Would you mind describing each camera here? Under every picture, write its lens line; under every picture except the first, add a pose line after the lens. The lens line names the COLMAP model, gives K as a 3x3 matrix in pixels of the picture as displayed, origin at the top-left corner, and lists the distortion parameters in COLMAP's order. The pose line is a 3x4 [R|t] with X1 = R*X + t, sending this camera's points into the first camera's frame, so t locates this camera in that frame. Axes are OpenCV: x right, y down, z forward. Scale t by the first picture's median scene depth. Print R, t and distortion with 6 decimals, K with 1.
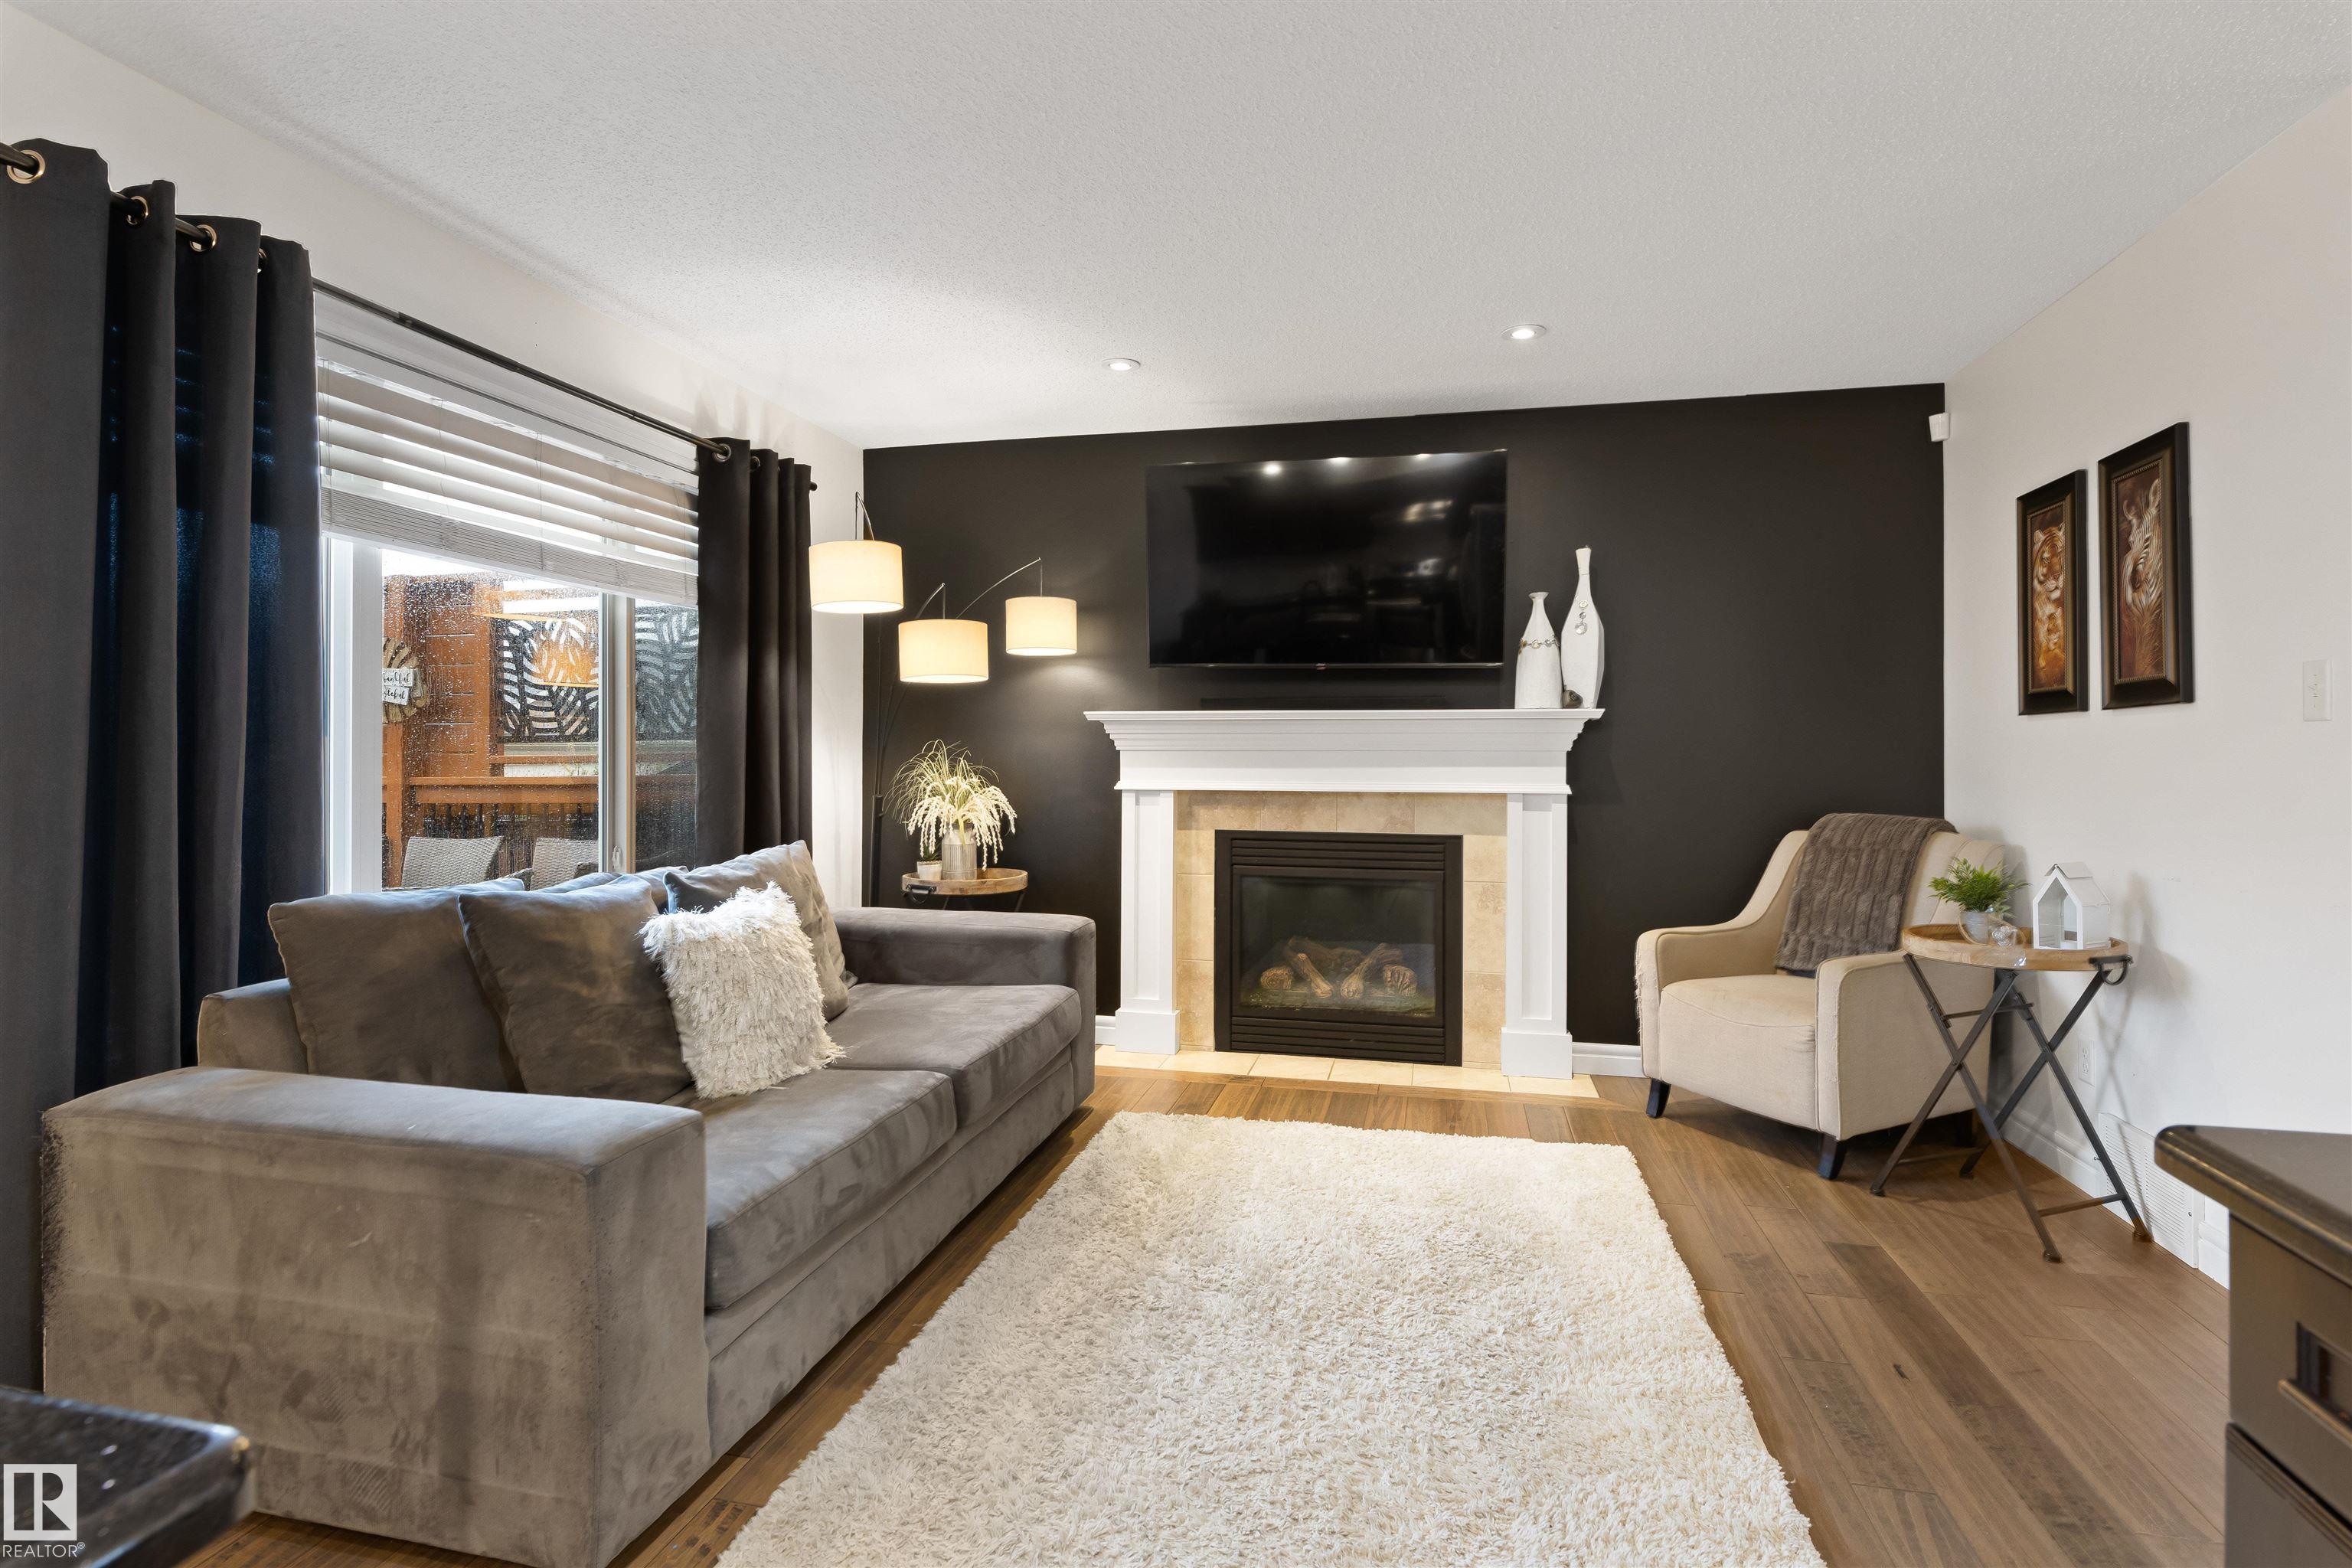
lens RADIAL K [[1181.1, 0, 1175.9], [0, 1181.1, 761.1], [0, 0, 1]] dist [0.000318, -0.000522]
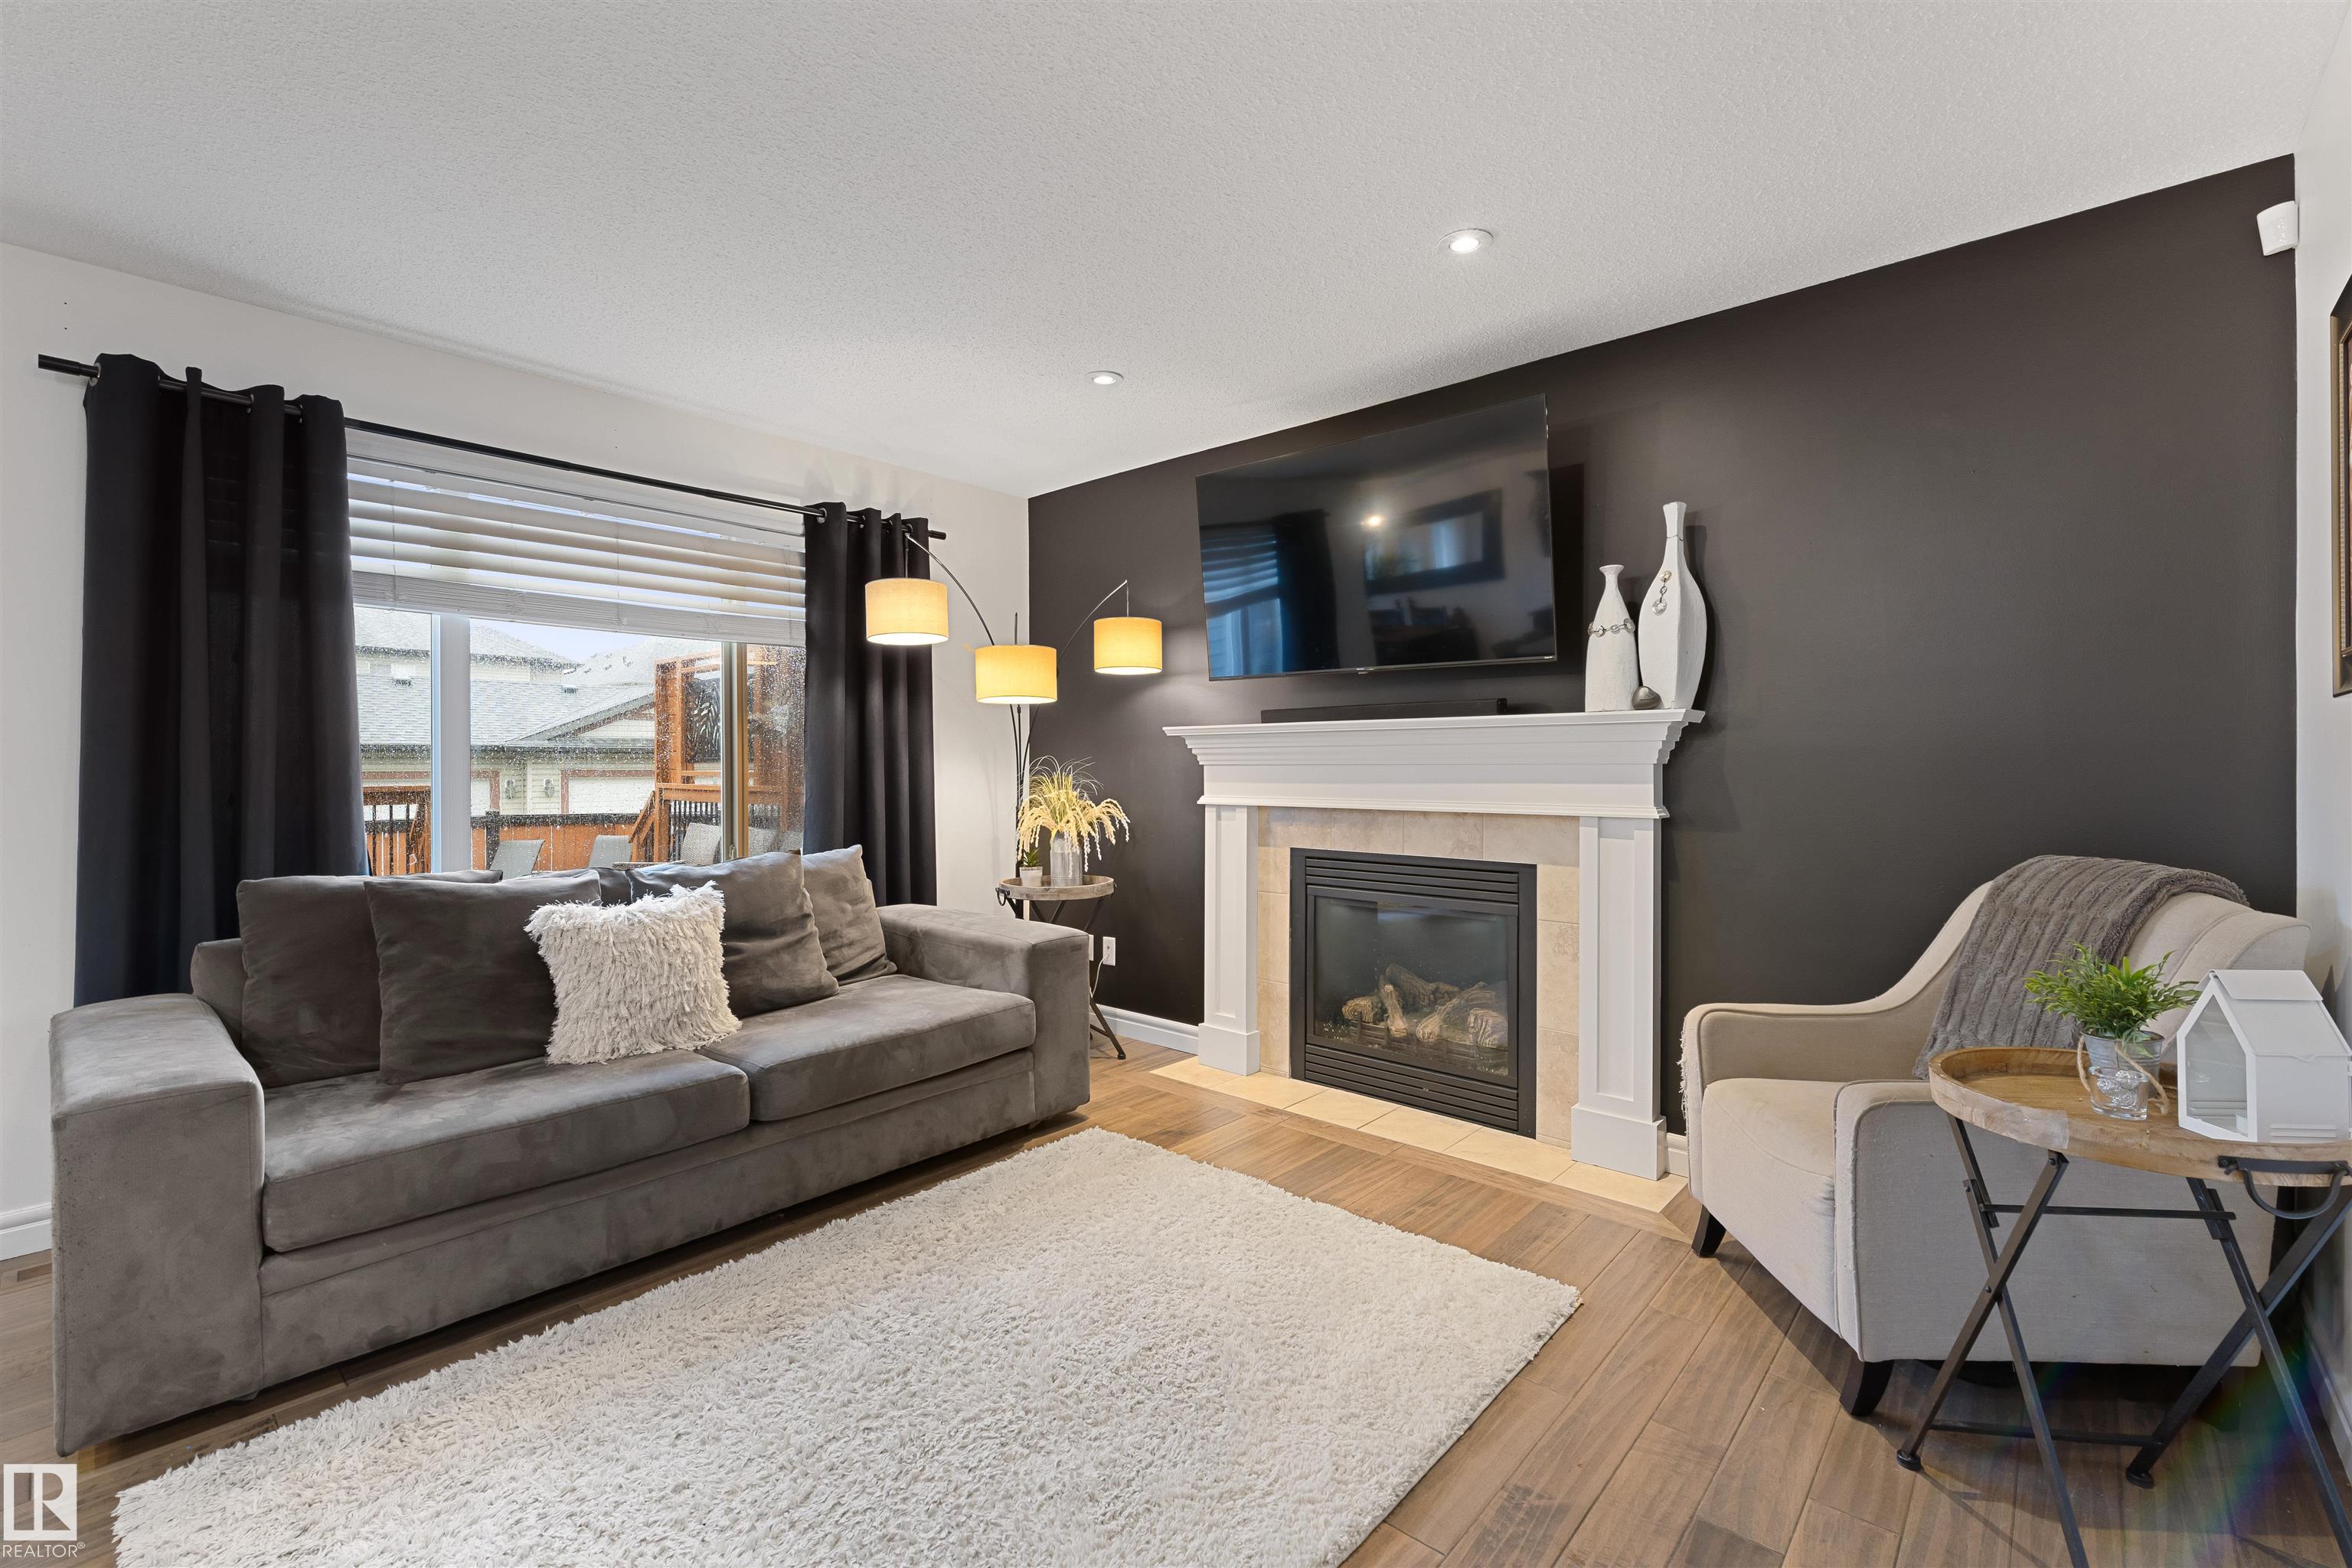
lens RADIAL K [[1016.6, 0, 1173.5], [0, 1016.6, 780.8], [0, 0, 1]] dist [0.001495, -0.000373]
pose [[0.875093, 0.003344, -0.483943, 0.381250], [-0.000741, 0.999984, 0.005569, -0.000634], [0.483954, -0.004514, 0.875082, 0.249726]]
